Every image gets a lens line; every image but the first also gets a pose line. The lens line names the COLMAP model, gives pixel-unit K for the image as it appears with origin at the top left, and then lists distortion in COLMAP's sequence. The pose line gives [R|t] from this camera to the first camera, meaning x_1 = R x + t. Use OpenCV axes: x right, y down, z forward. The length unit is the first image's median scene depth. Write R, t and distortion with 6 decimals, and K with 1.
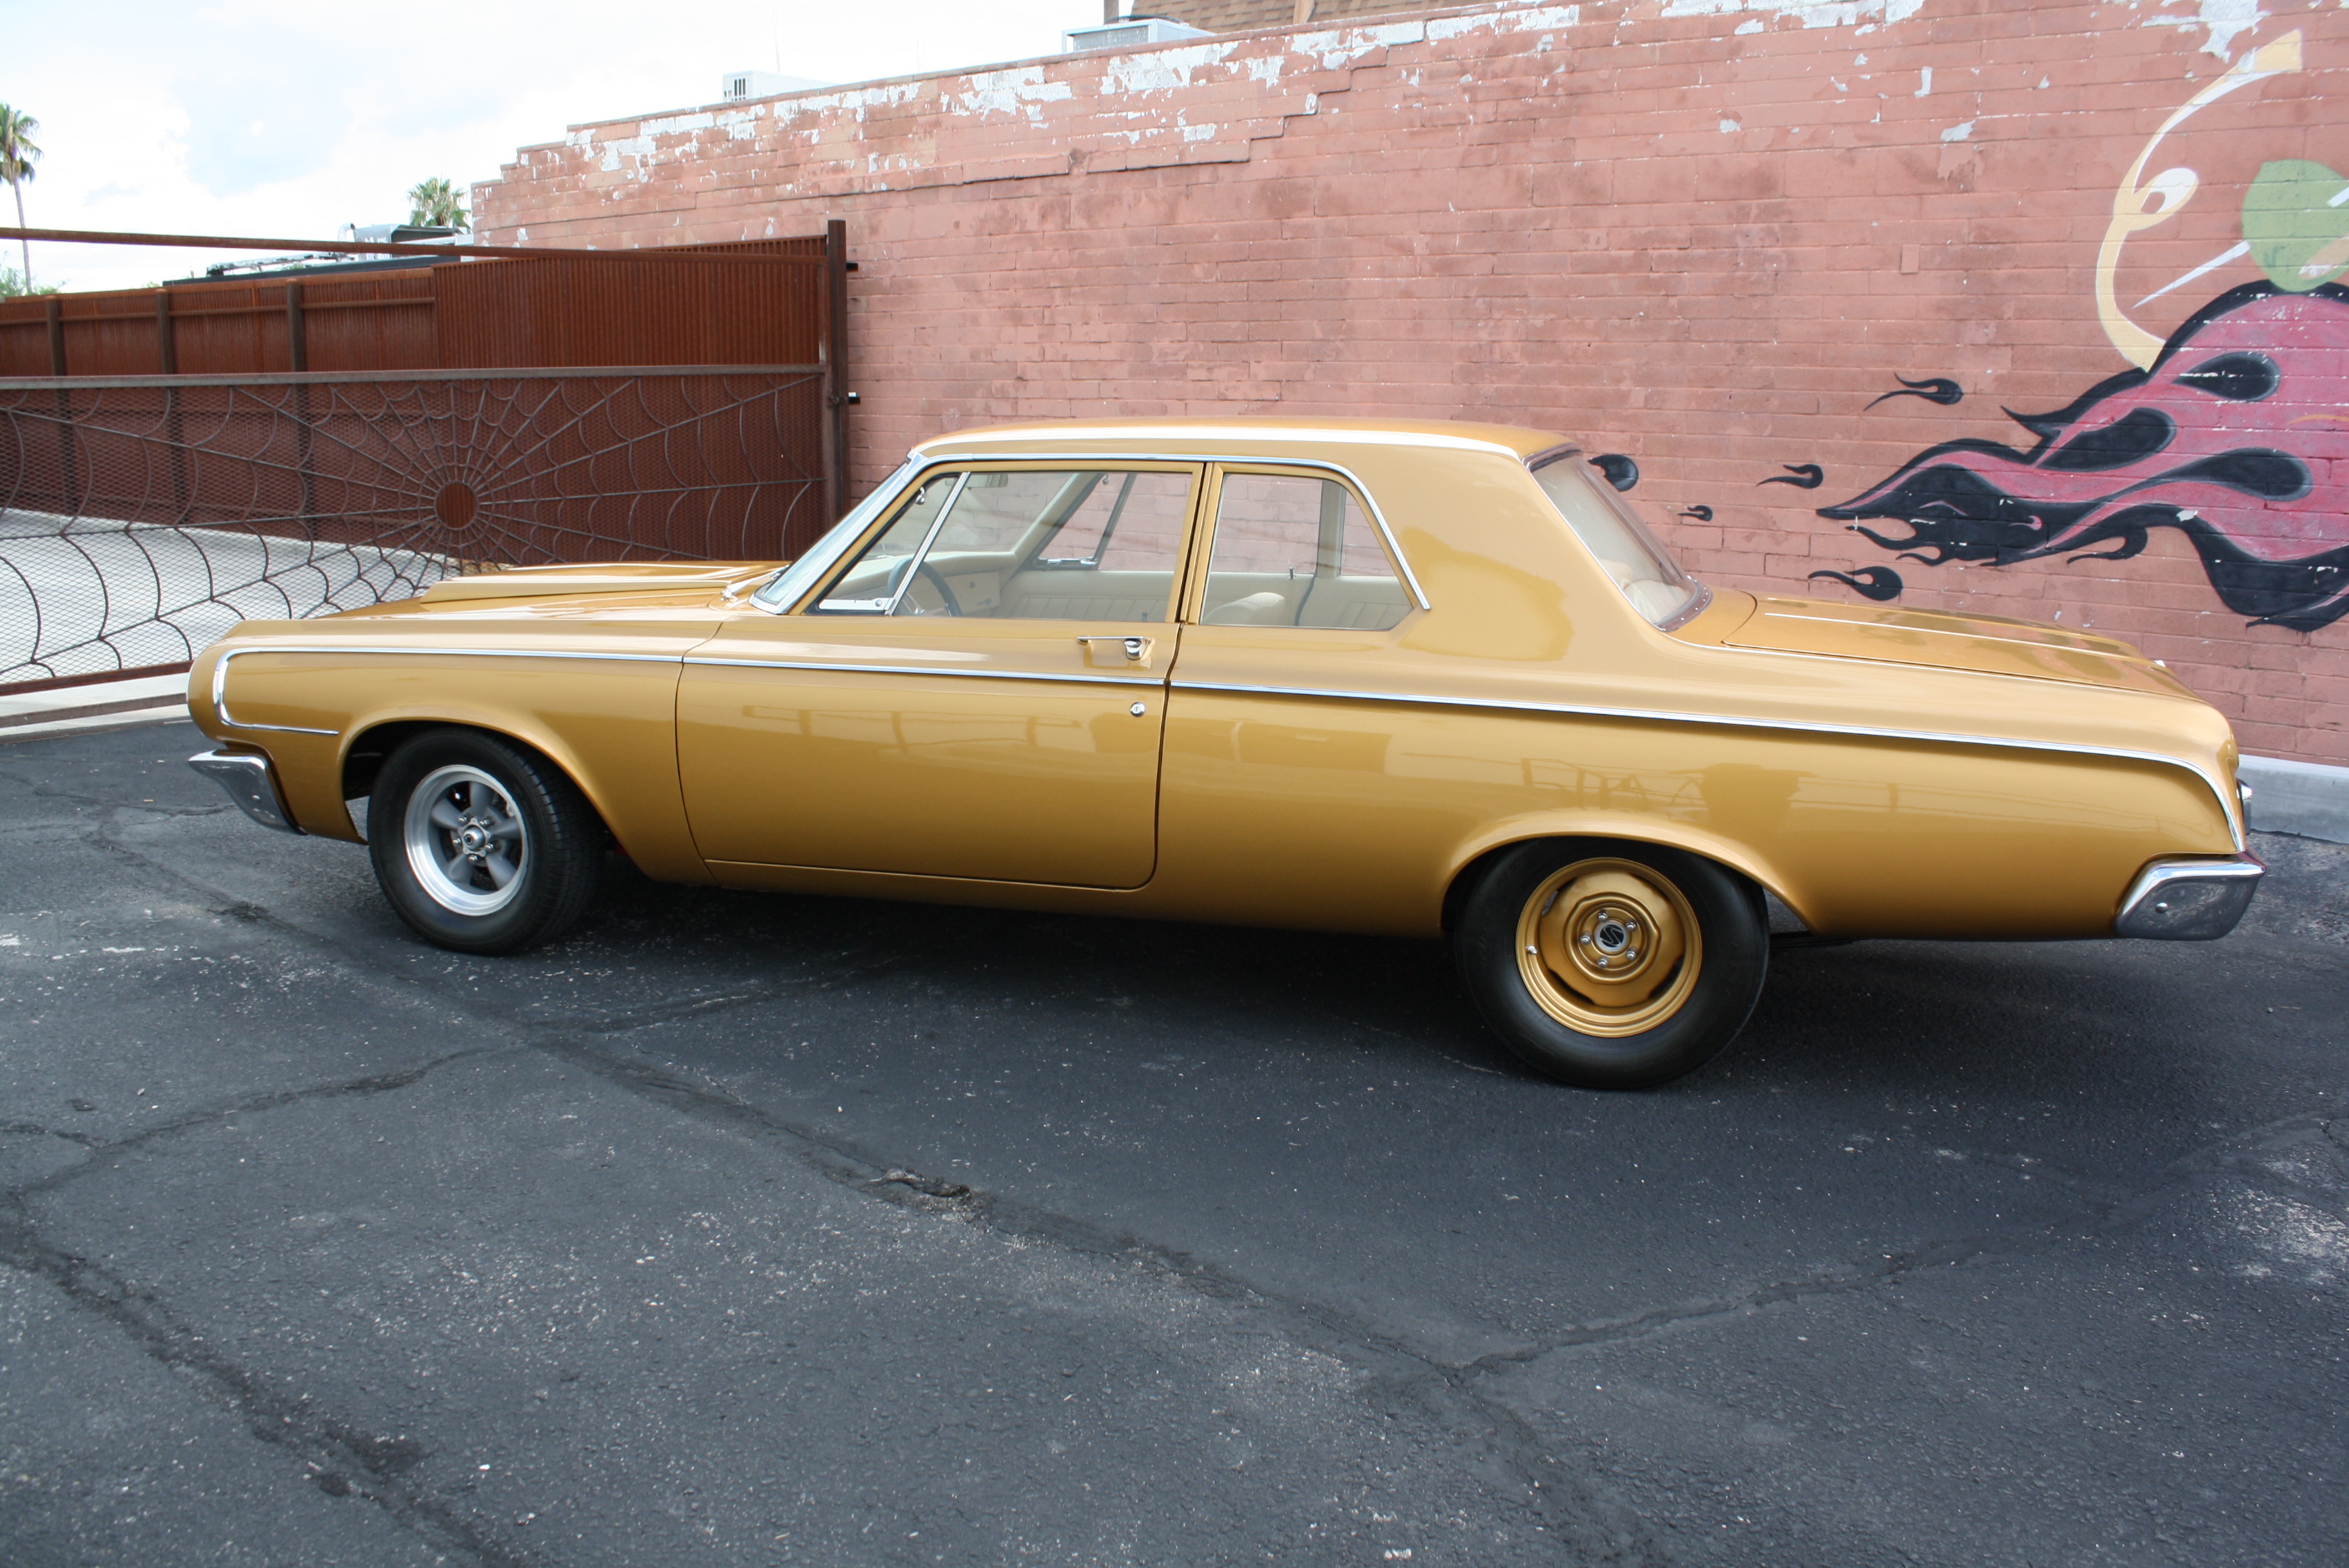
lens RADIAL K [[2038.8, 0, 1188.2], [0, 2038.8, 793.6], [0, 0, 1]] dist [-0.181733, 0.169345]
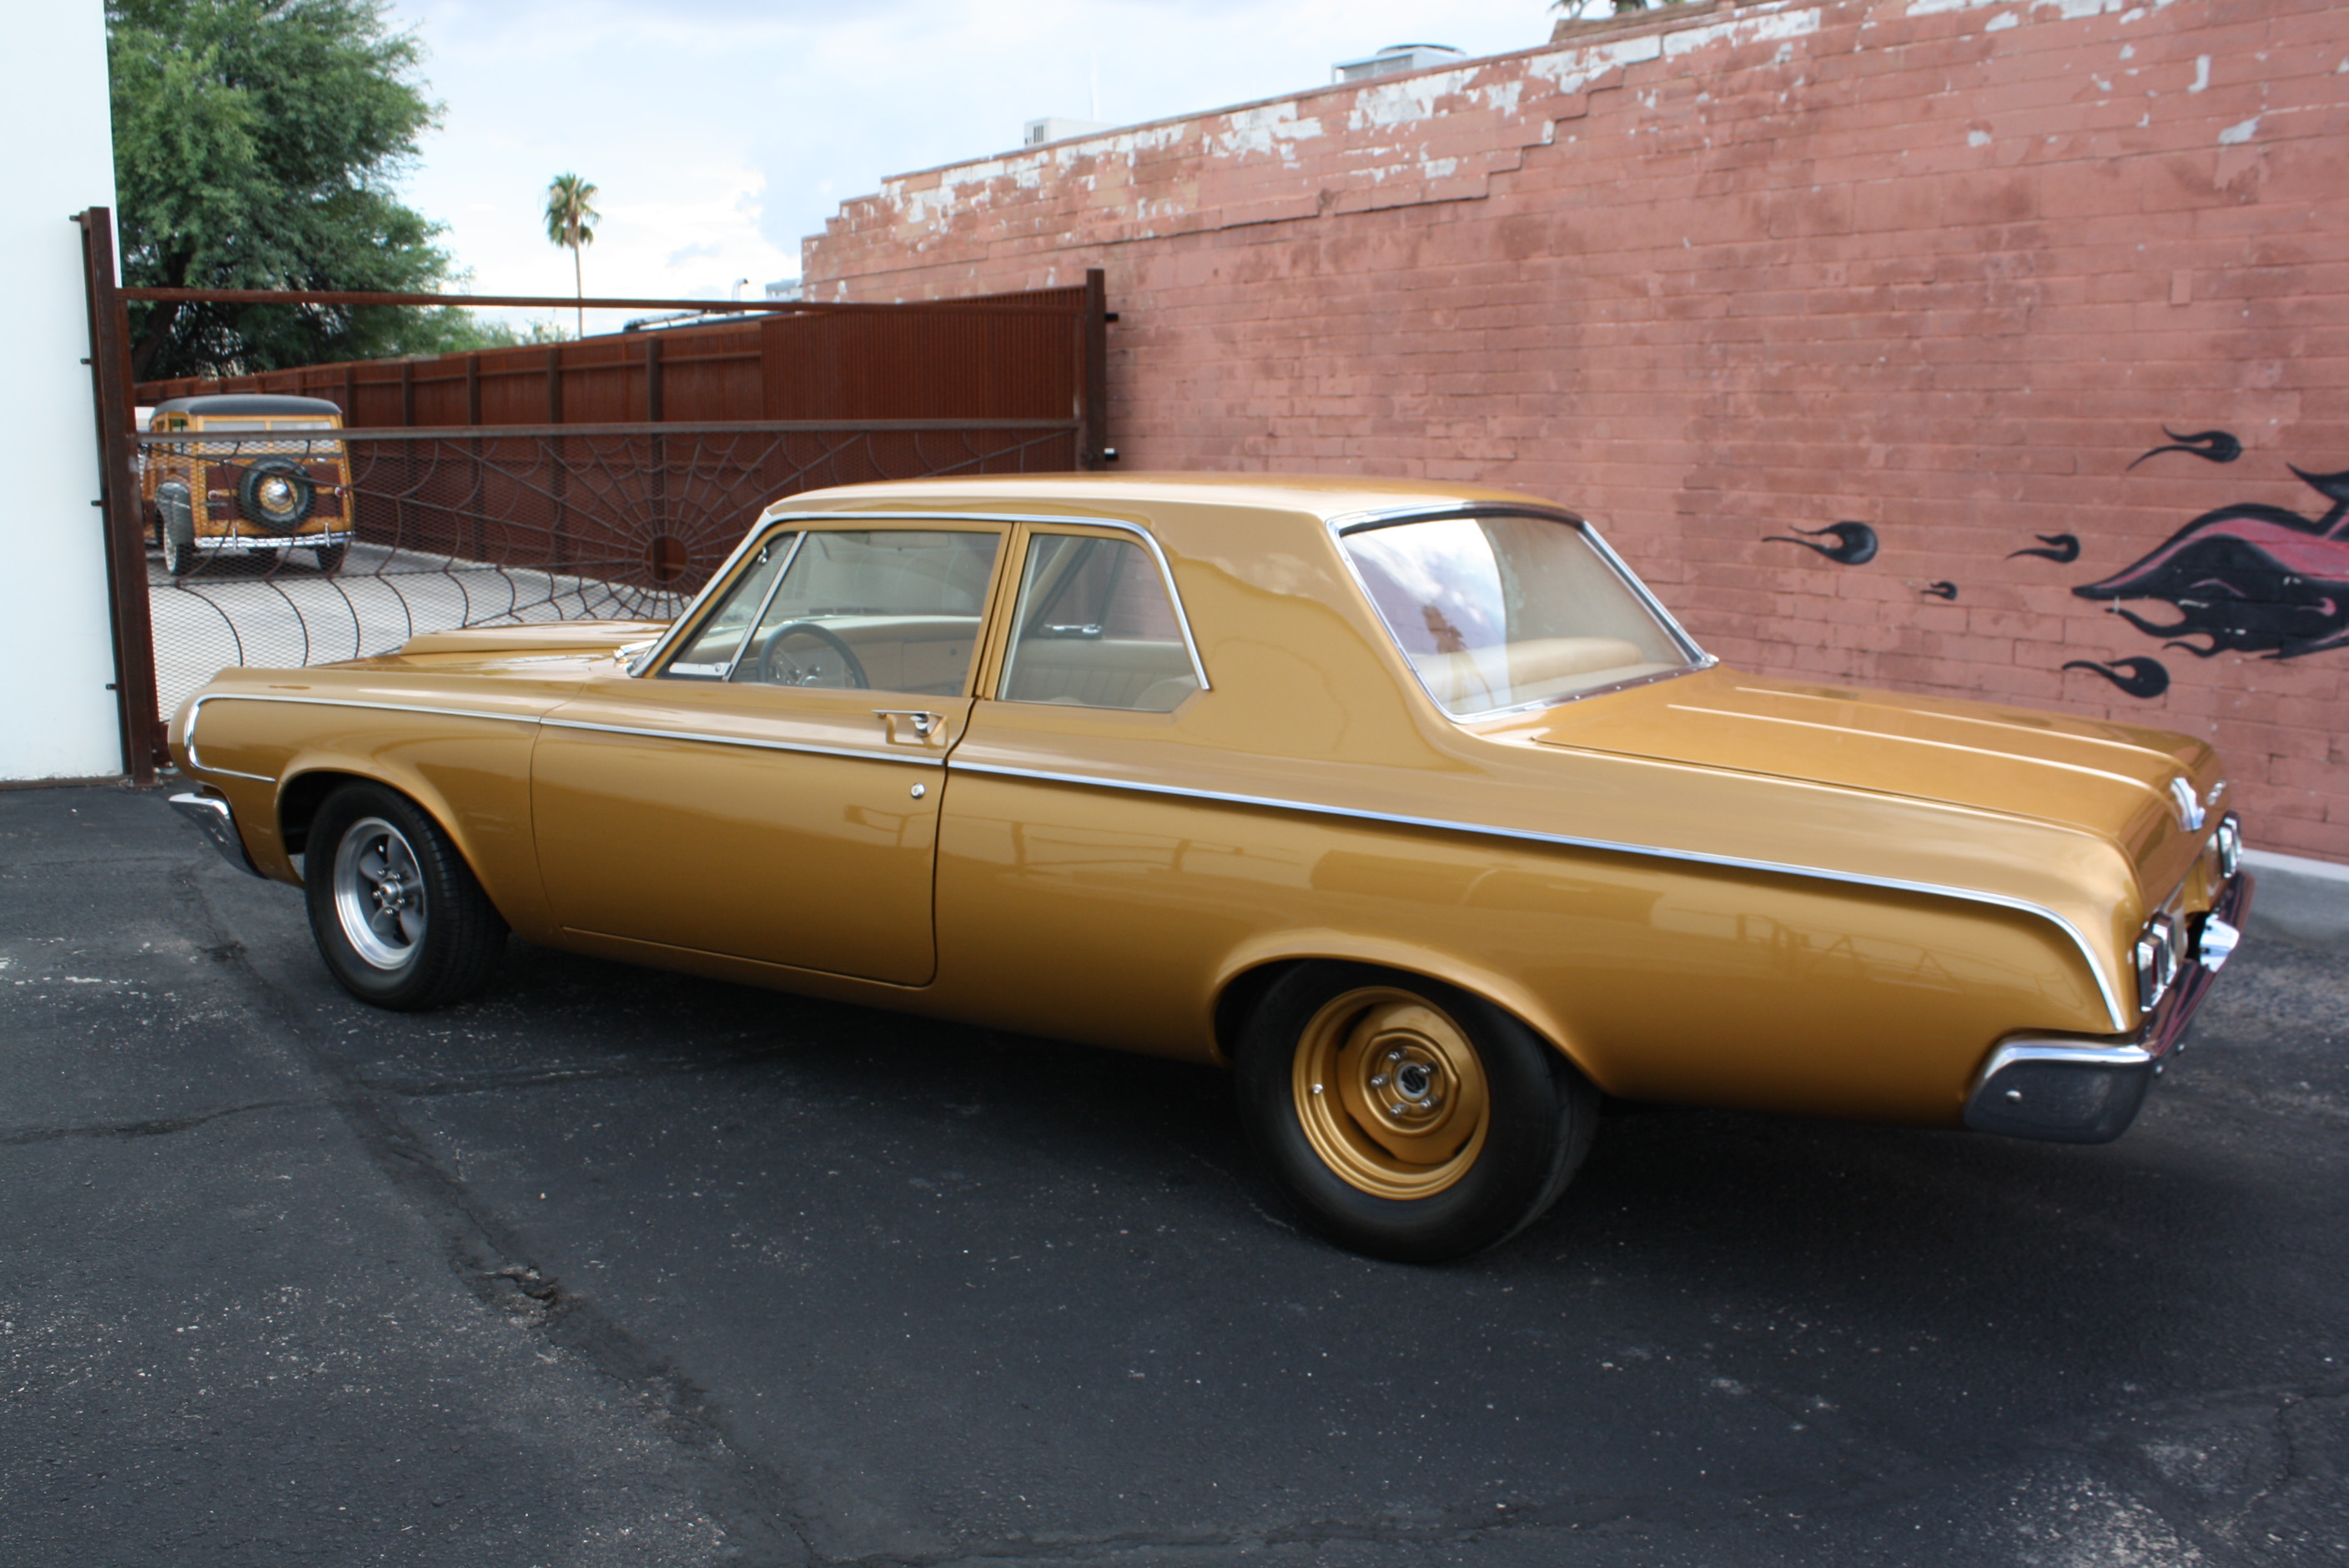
lens RADIAL K [[2139.1, 0, 1170.2], [0, 2139.1, 786.7], [0, 0, 1]] dist [-0.169732, 0.152065]
pose [[0.962405, 0.041101, -0.268491, 0.174088], [-0.052028, 0.998077, -0.033705, -0.008781], [0.266590, 0.046407, 0.962692, 0.056208]]
